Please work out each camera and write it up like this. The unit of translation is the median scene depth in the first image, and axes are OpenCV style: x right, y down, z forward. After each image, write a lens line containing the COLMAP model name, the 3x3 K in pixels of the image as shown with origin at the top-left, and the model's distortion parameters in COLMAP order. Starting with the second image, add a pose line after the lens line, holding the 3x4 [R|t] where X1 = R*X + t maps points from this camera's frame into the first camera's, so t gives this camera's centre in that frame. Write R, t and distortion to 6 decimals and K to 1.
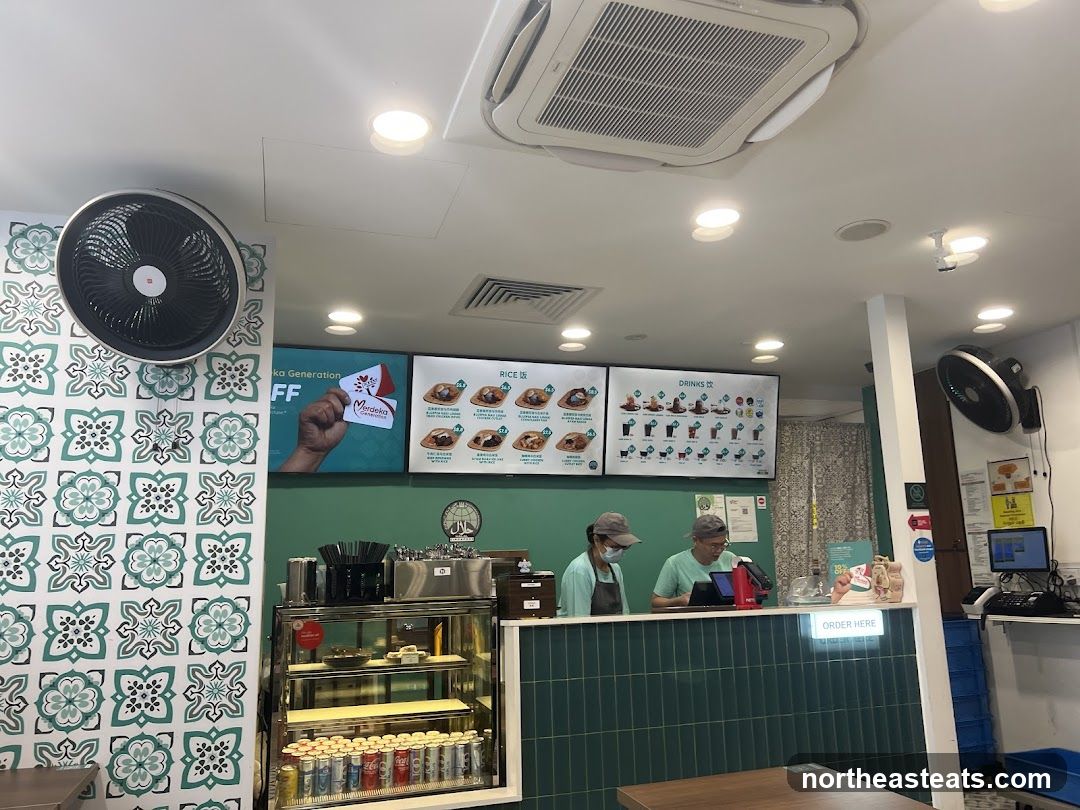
lens RADIAL K [[810.3, 0, 542.3], [0, 810.3, 402.9], [0, 0, 1]] dist [0.028564, -0.014506]
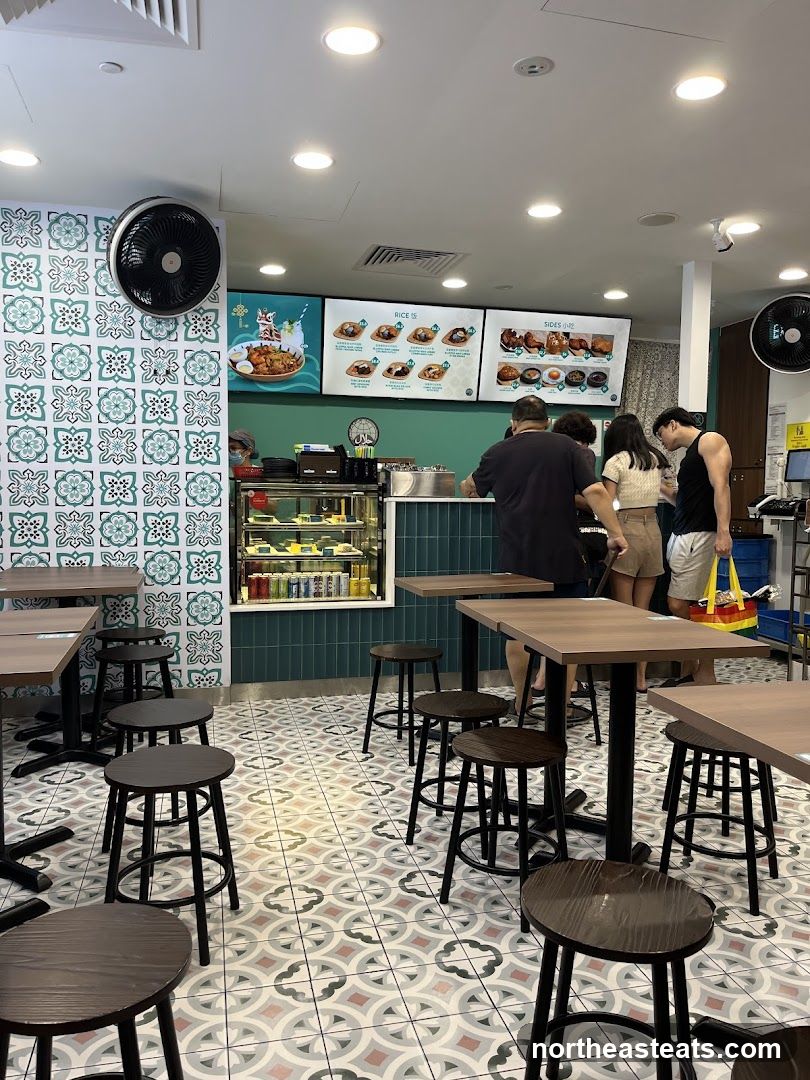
lens RADIAL K [[810.3, 0, 408.0], [0, 810.3, 541.9], [0, 0, 1]] dist [0.028564, -0.014506]
pose [[0.997756, 0.037076, -0.055752, 0.087819], [-0.021202, 0.964789, 0.262169, -0.047828], [0.063509, -0.260399, 0.963410, -0.495987]]
